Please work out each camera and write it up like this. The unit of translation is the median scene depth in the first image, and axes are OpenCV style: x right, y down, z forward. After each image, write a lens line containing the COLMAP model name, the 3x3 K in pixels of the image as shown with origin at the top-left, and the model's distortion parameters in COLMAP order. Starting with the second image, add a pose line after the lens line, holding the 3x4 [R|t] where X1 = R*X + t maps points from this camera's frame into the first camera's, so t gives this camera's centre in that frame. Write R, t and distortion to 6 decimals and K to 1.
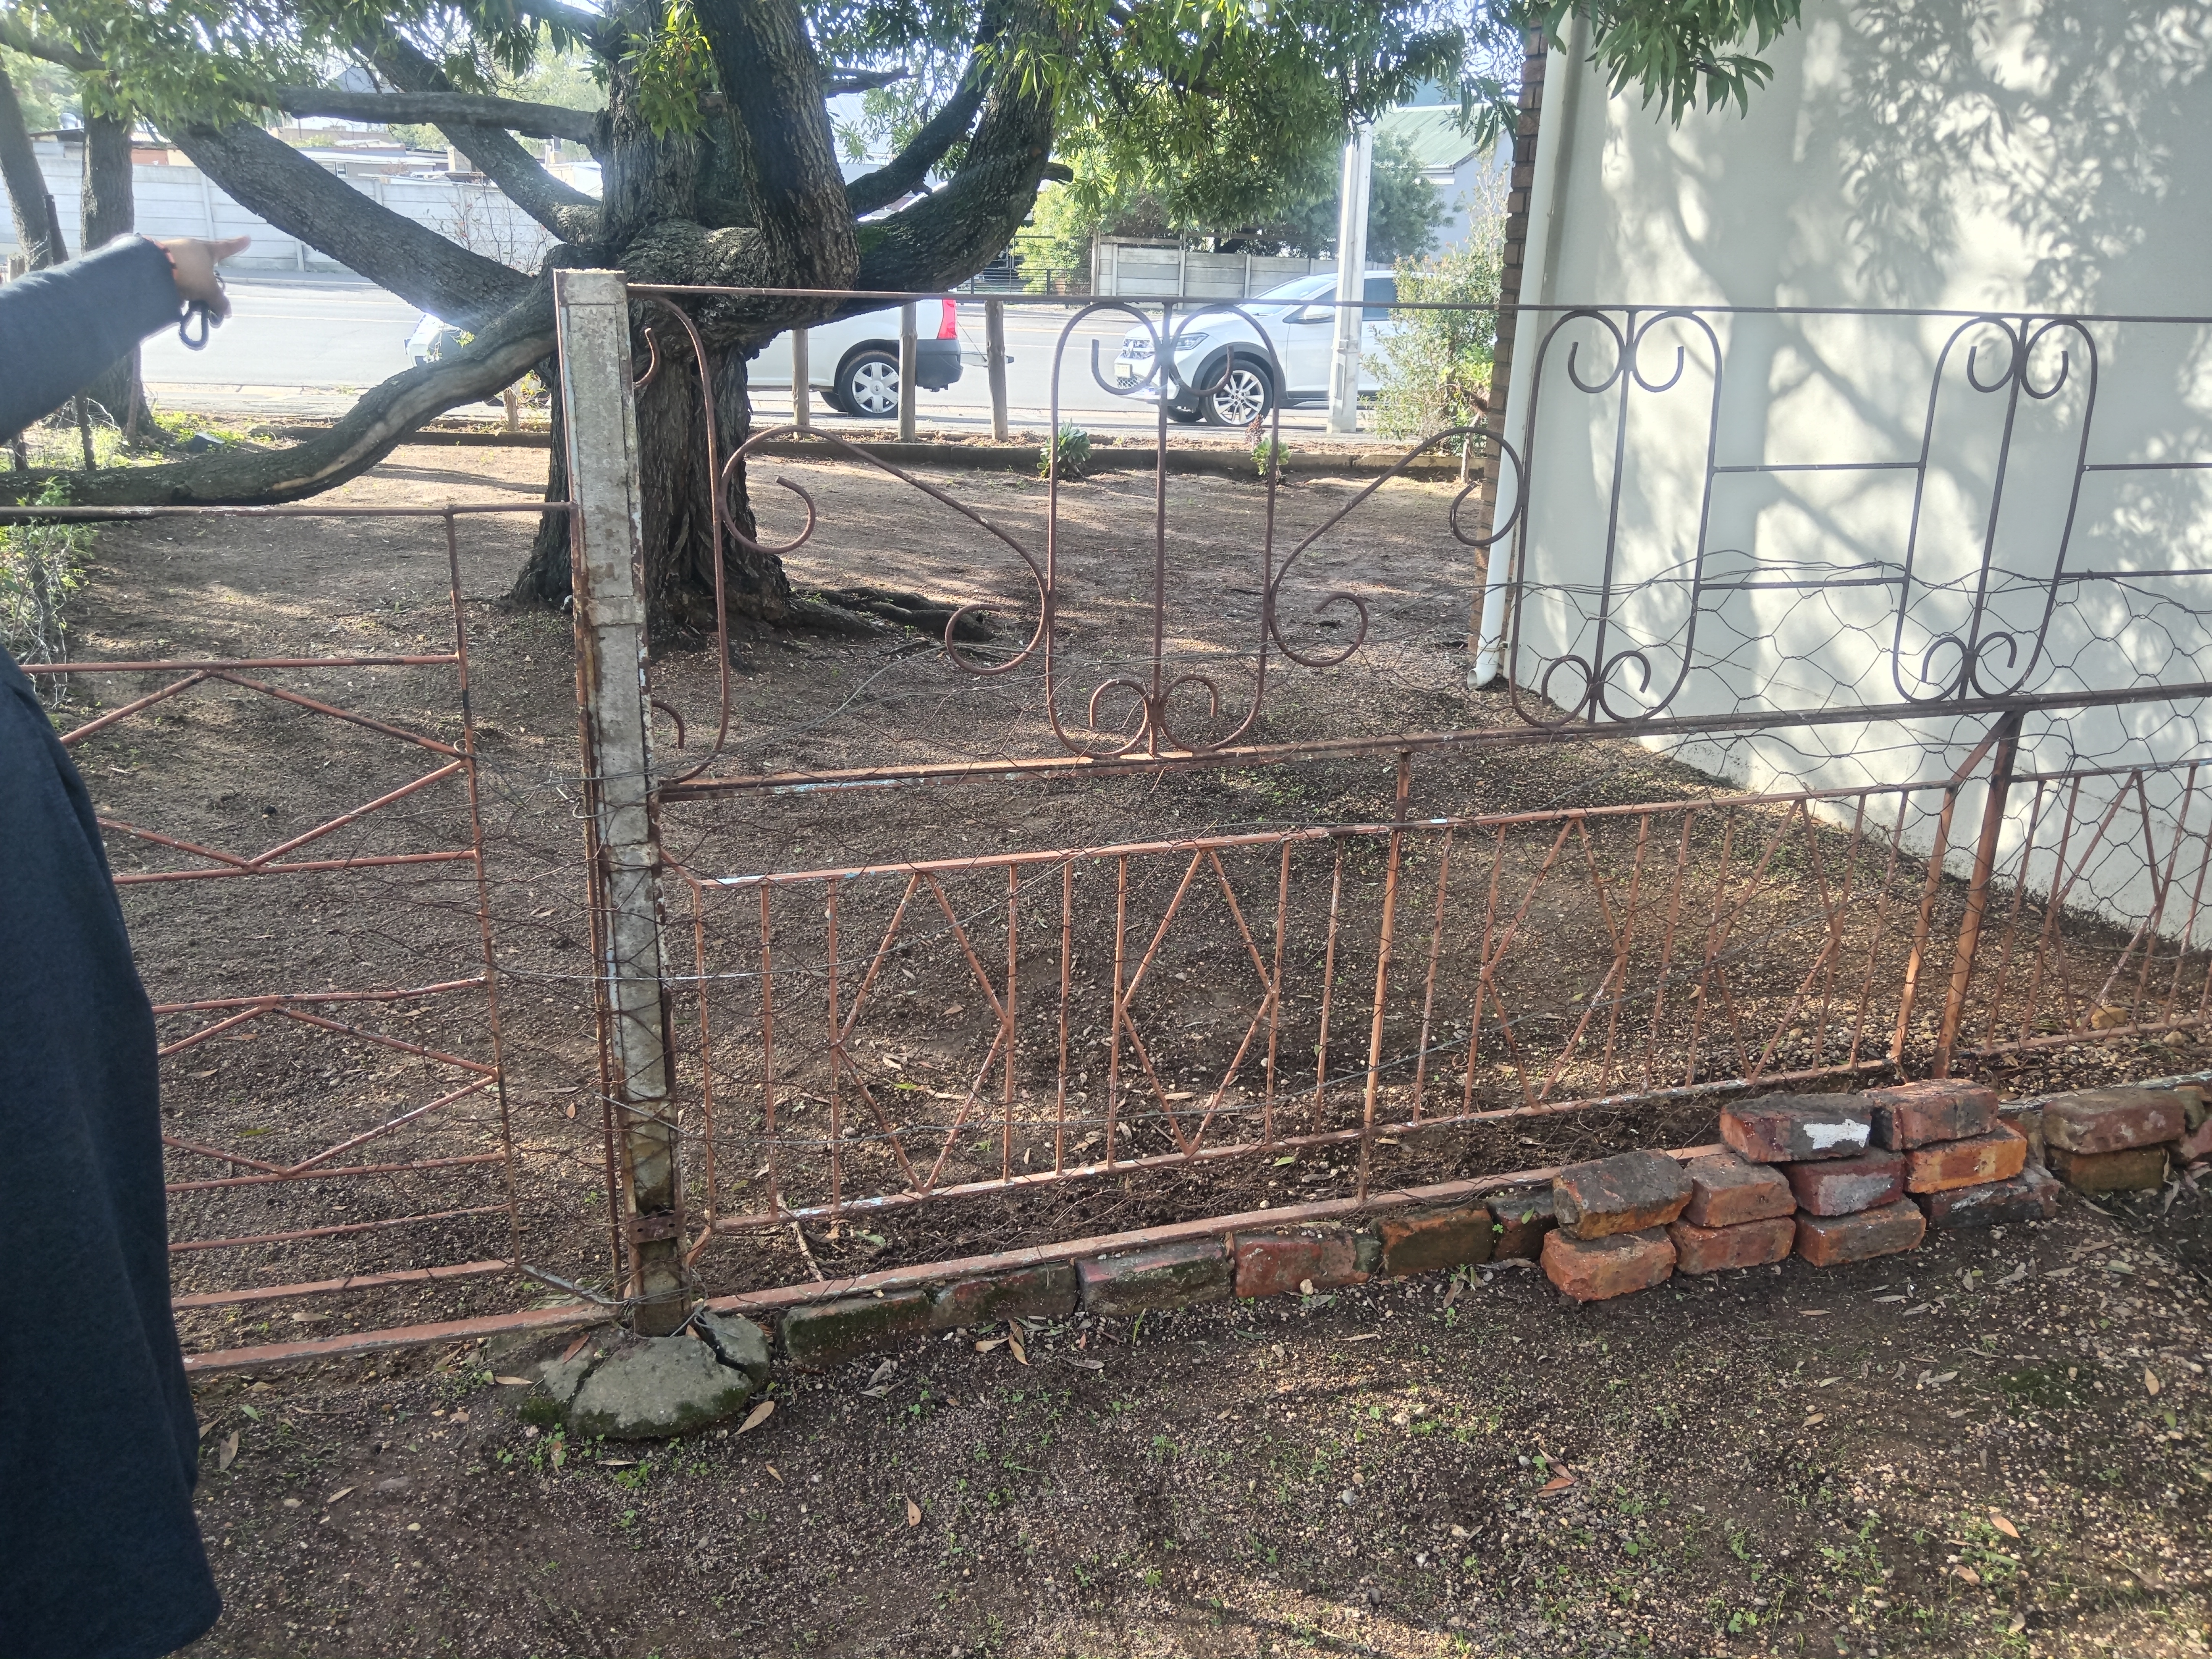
lens RADIAL K [[1819.5, 0, 1104.6], [0, 1819.5, 855.8], [0, 0, 1]] dist [0.056769, -0.075307]
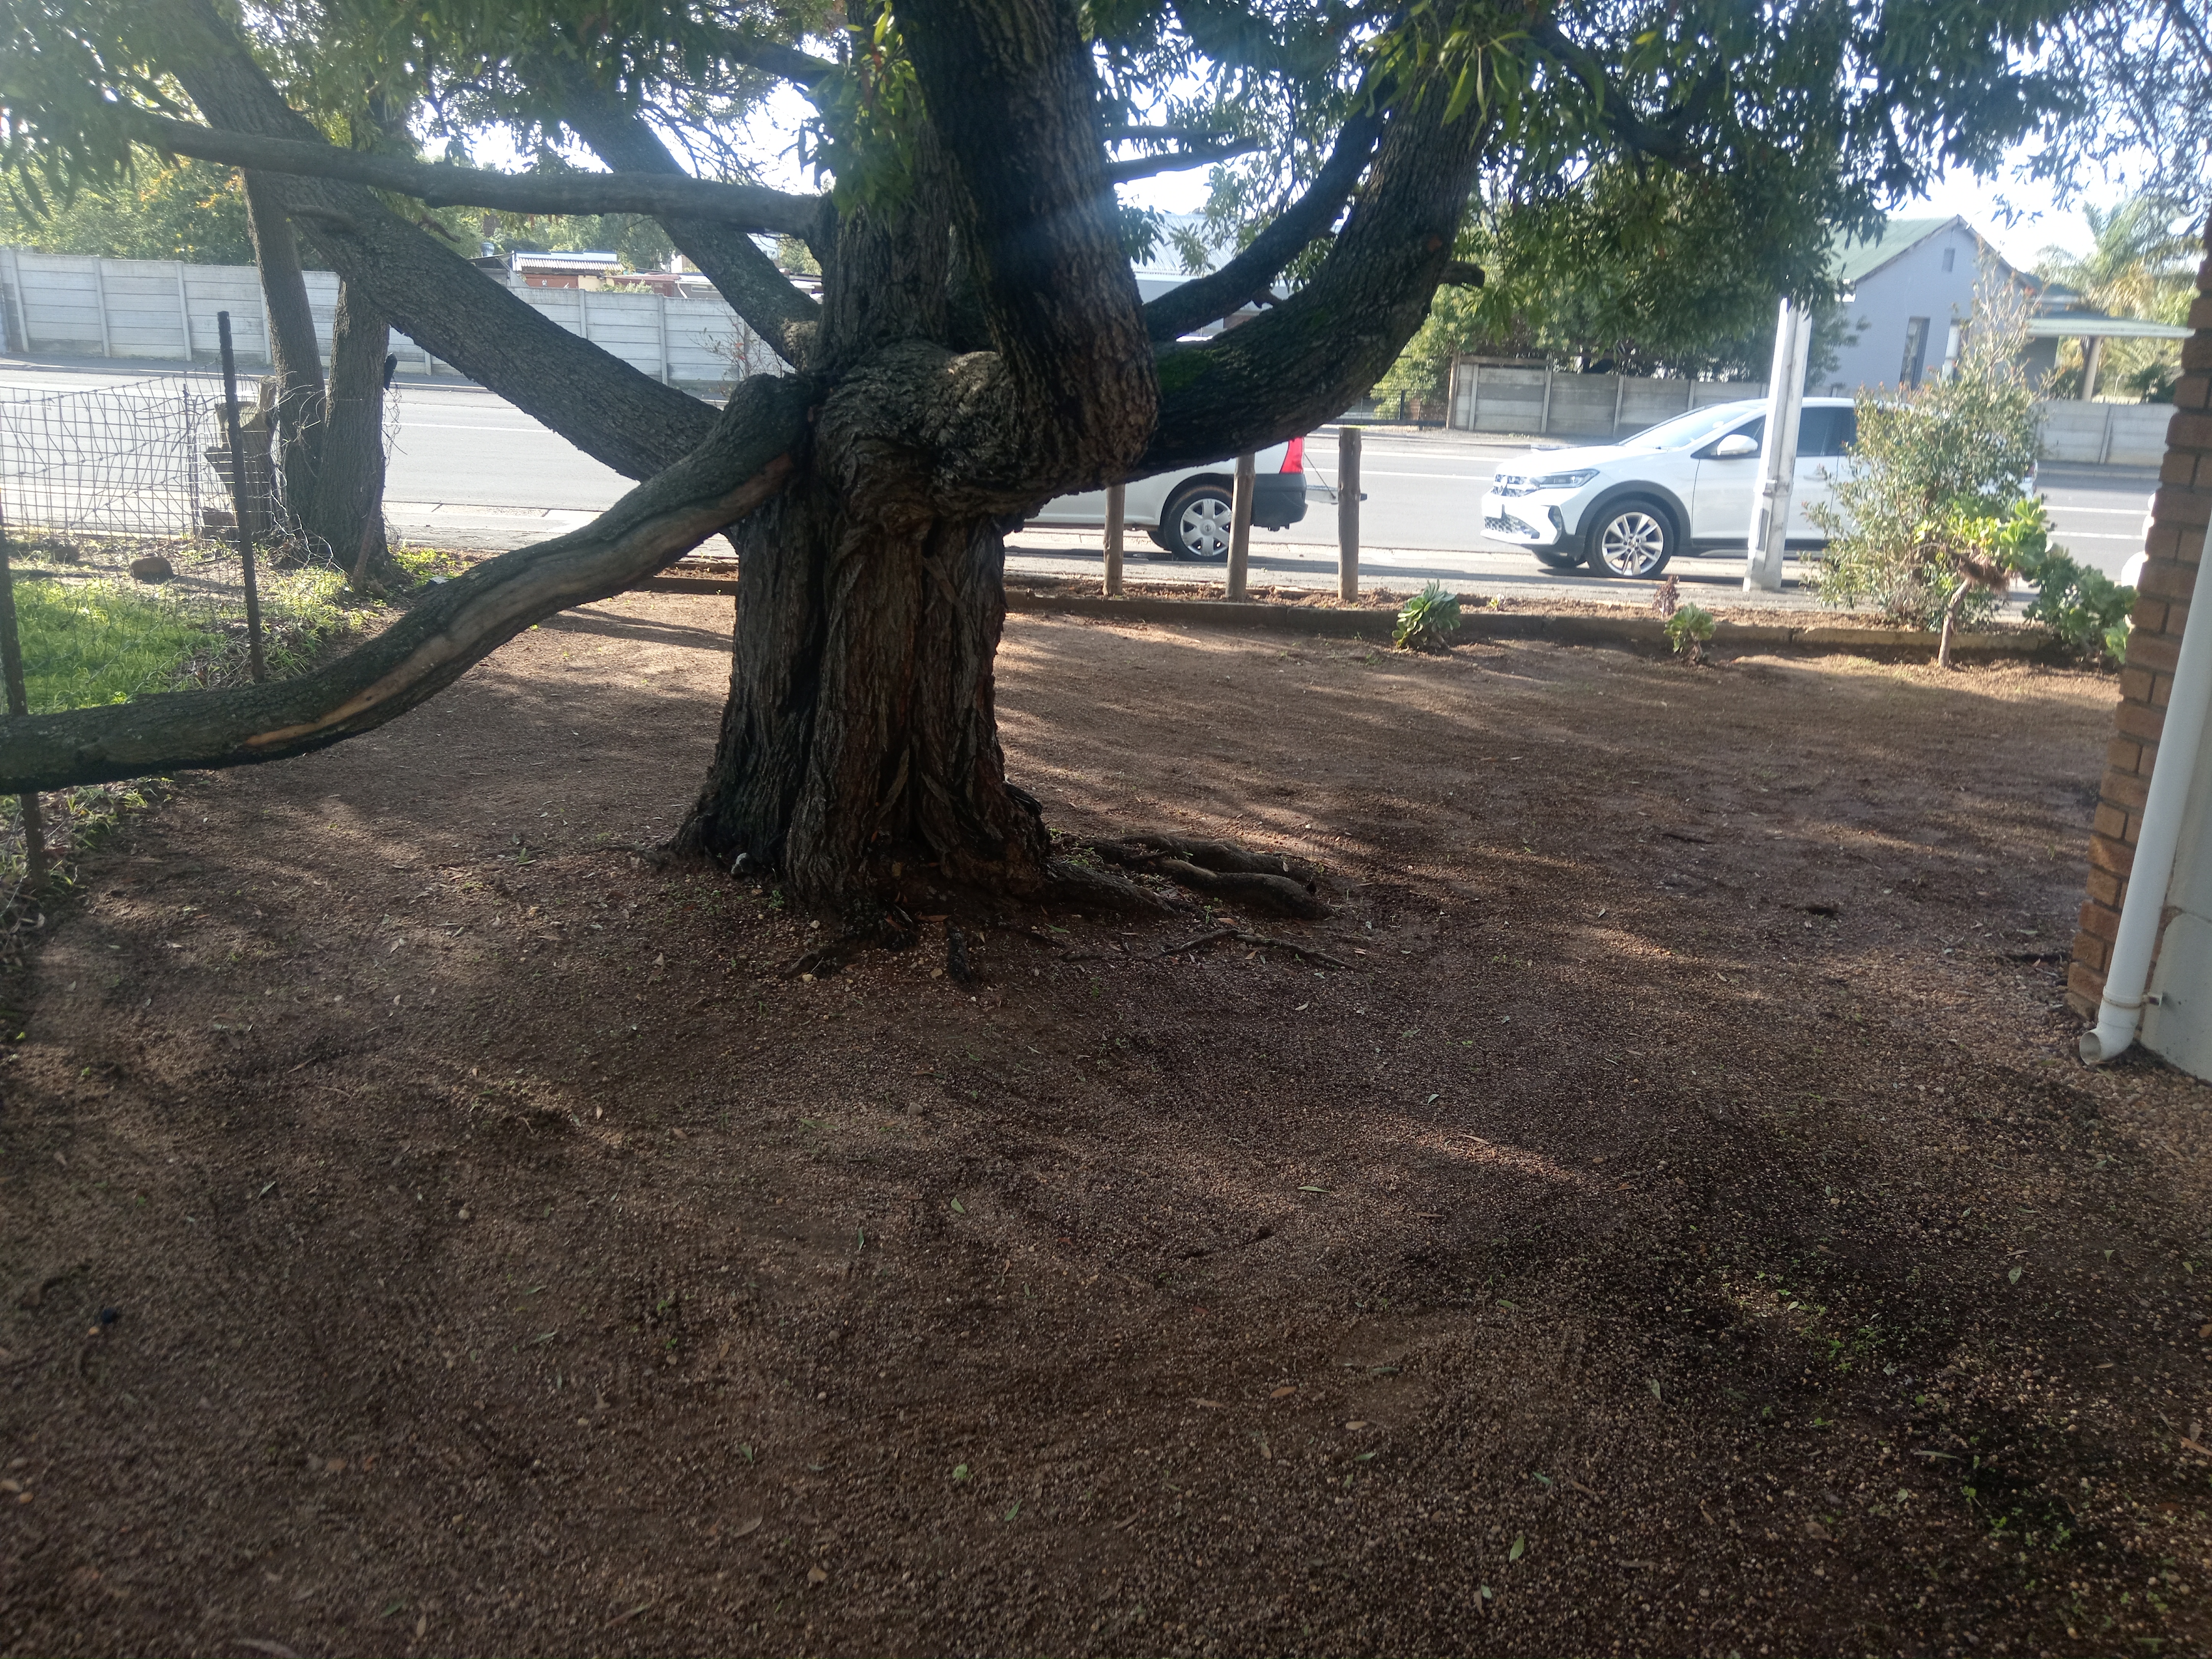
lens RADIAL K [[1726.9, 0, 1105.9], [0, 1726.9, 829.8], [0, 0, 1]] dist [0.023779, -0.001575]
pose [[0.982348, 0.051269, -0.179900, -0.018523], [-0.061681, 0.996700, -0.052768, -0.074869], [0.176601, 0.062933, 0.982269, 0.215272]]
